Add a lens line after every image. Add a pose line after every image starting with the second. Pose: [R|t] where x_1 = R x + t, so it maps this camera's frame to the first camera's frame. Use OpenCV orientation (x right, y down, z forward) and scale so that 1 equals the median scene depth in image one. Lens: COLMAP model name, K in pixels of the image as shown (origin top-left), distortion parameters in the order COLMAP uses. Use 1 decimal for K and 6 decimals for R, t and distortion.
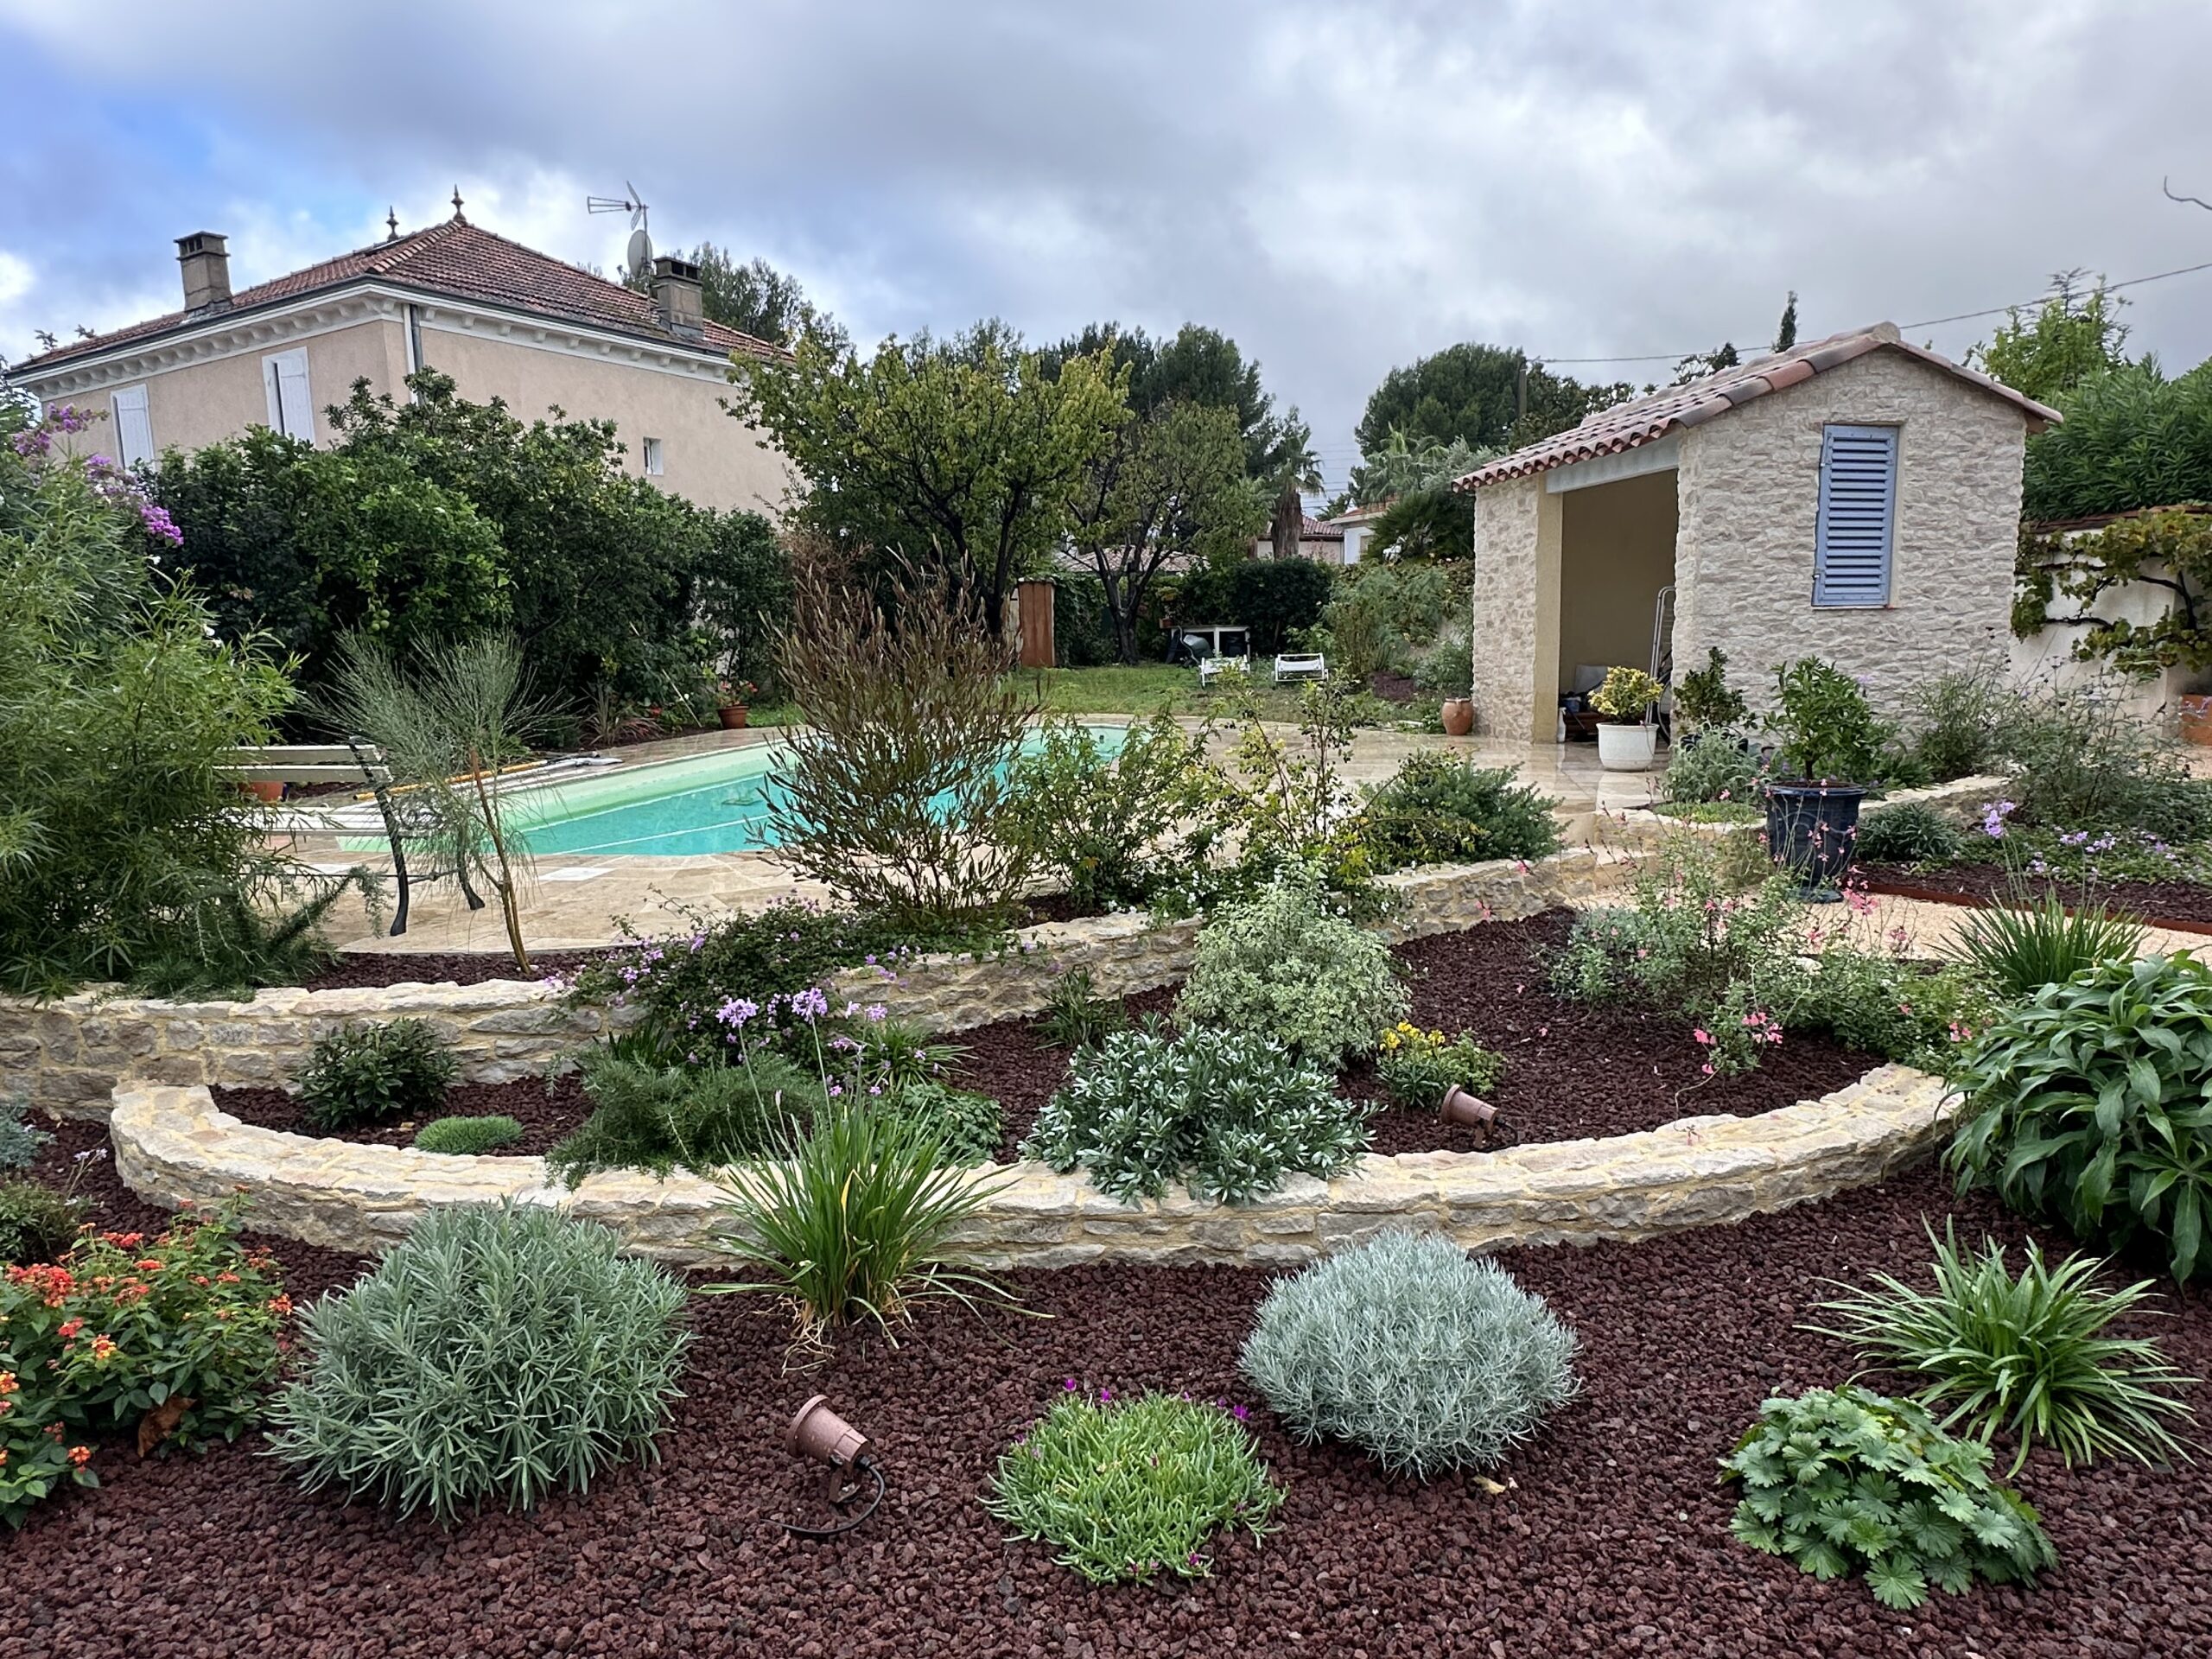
lens RADIAL K [[1335.0, 0, 1160.6], [0, 1335.0, 829.2], [0, 0, 1]] dist [-0.002004, -0.000425]
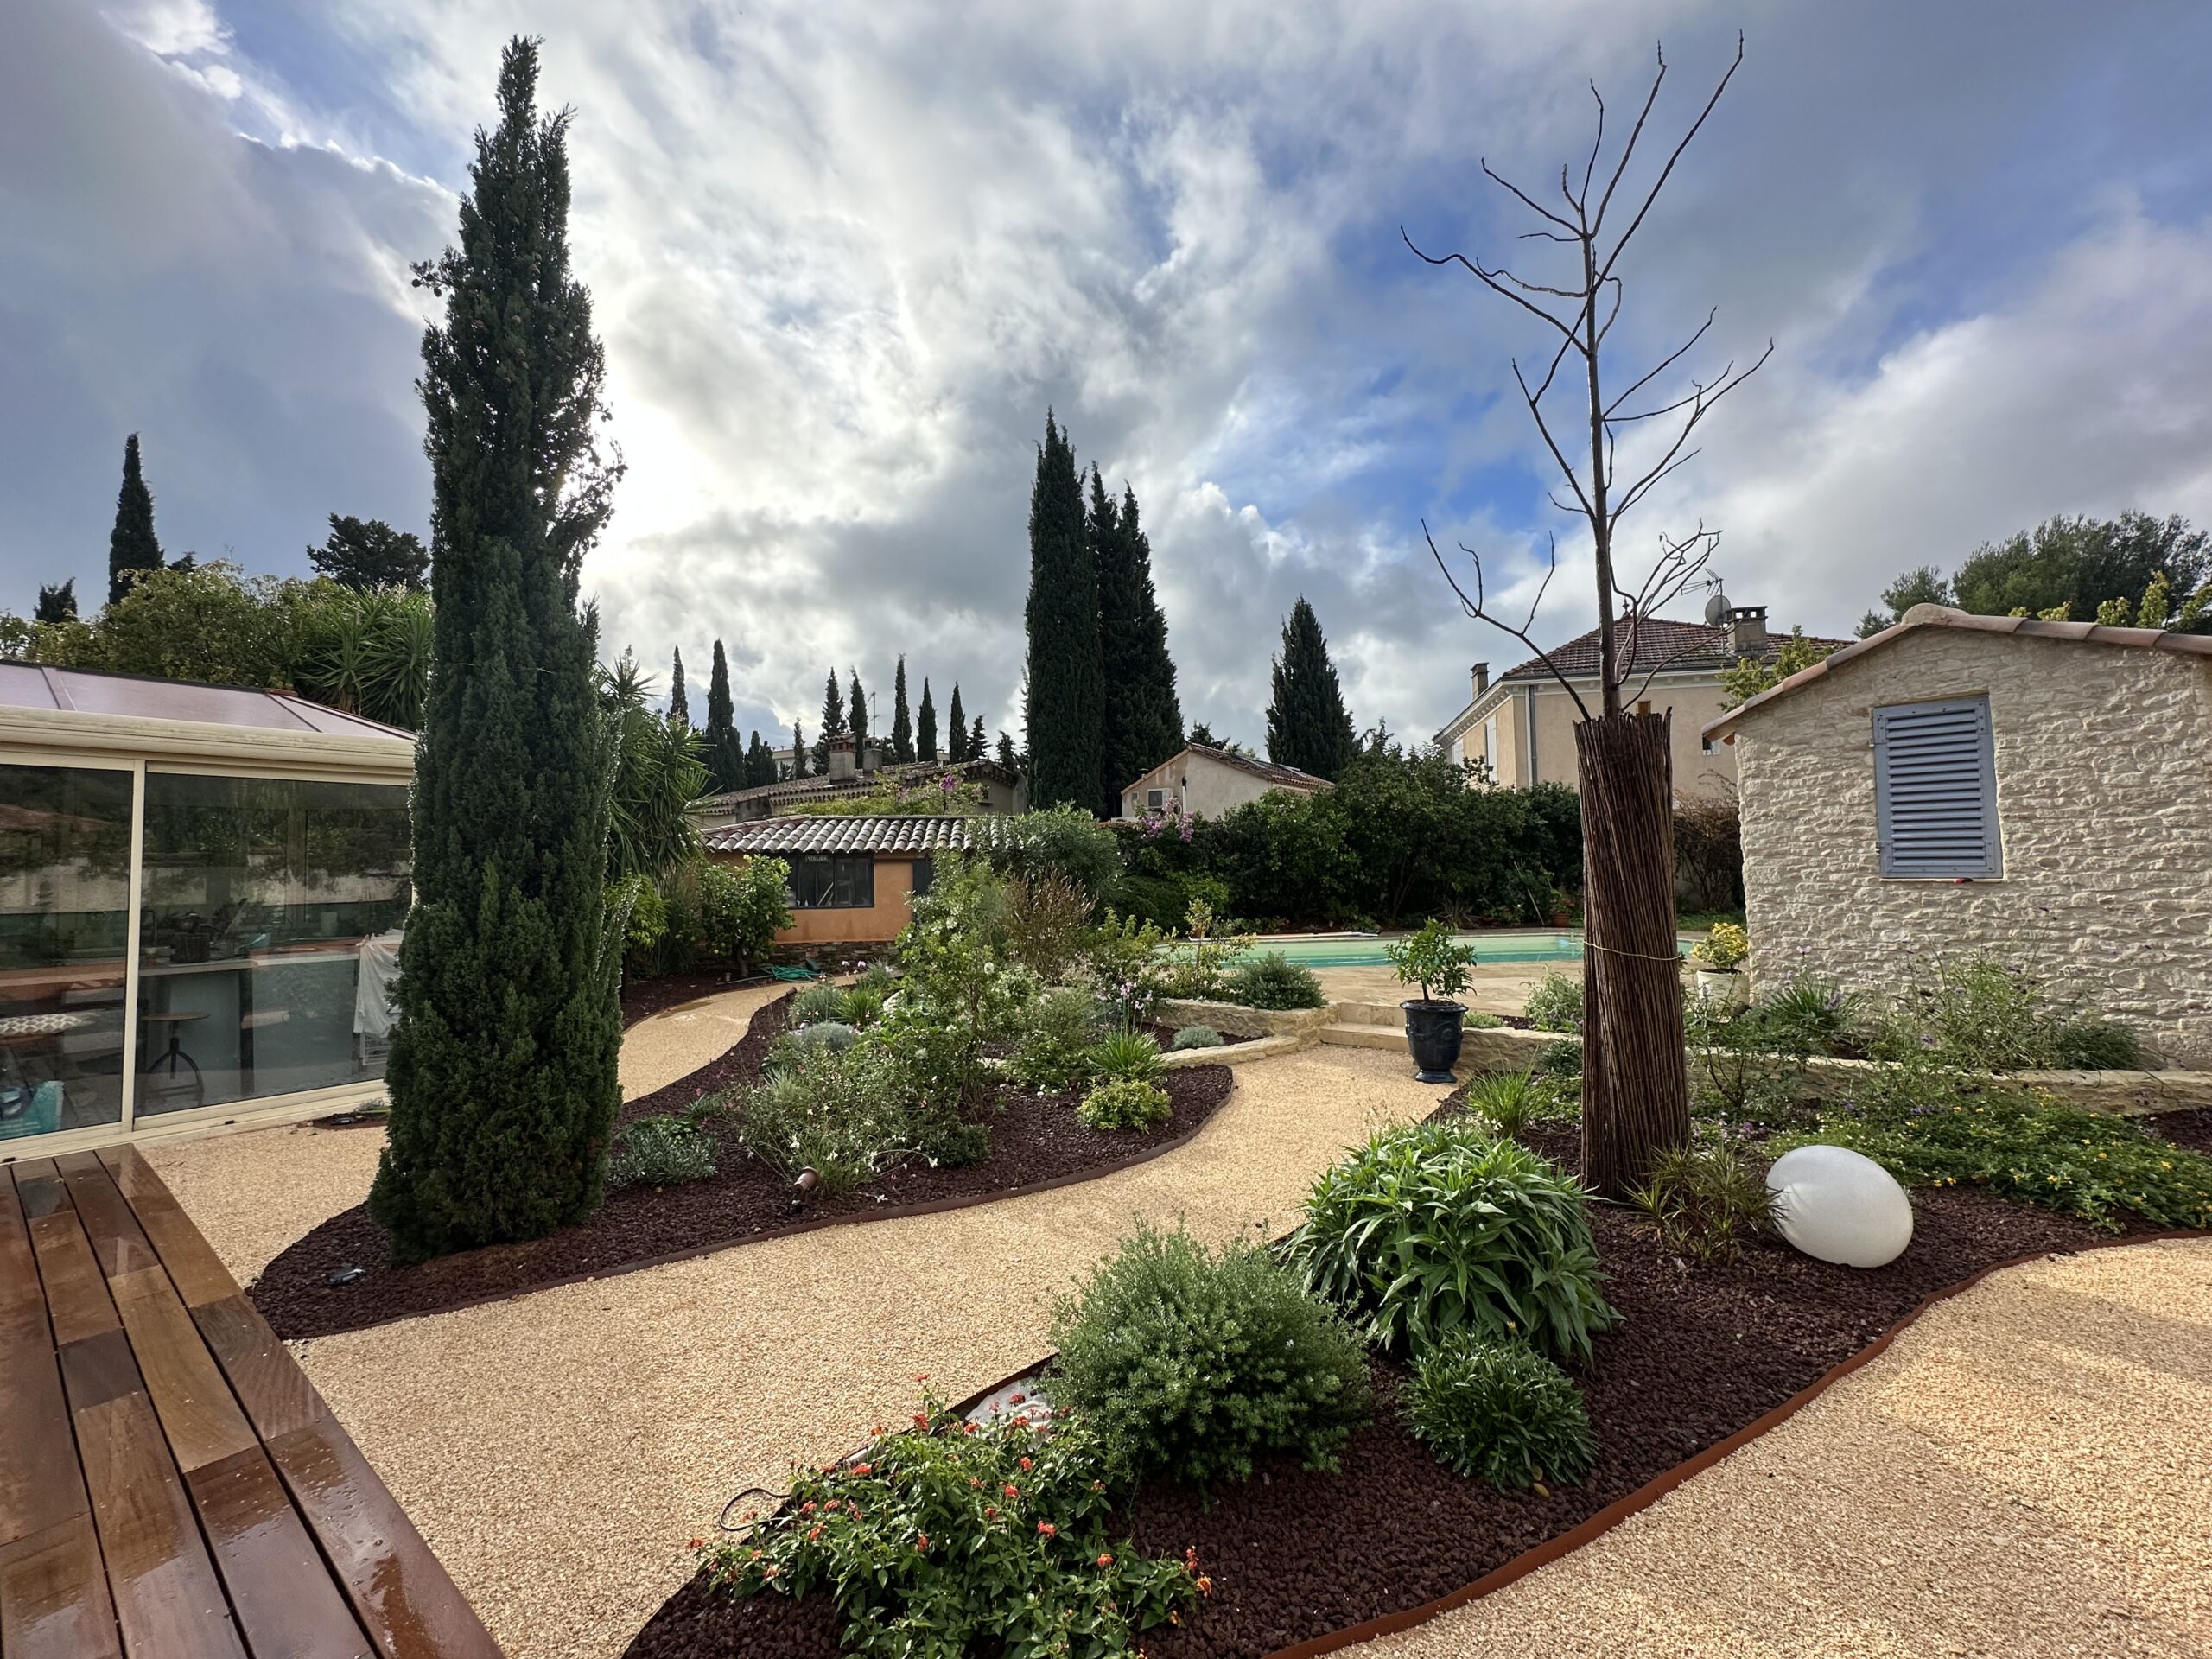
lens RADIAL K [[886.5, 0, 1110.0], [0, 886.5, 832.1], [0, 0, 1]] dist [-0.002675, -0.000031]
pose [[0.336514, -0.025226, -0.941340, 0.817845], [-0.128937, 0.988992, -0.072596, -0.067123], [0.932809, 0.145803, 0.329557, 0.190612]]
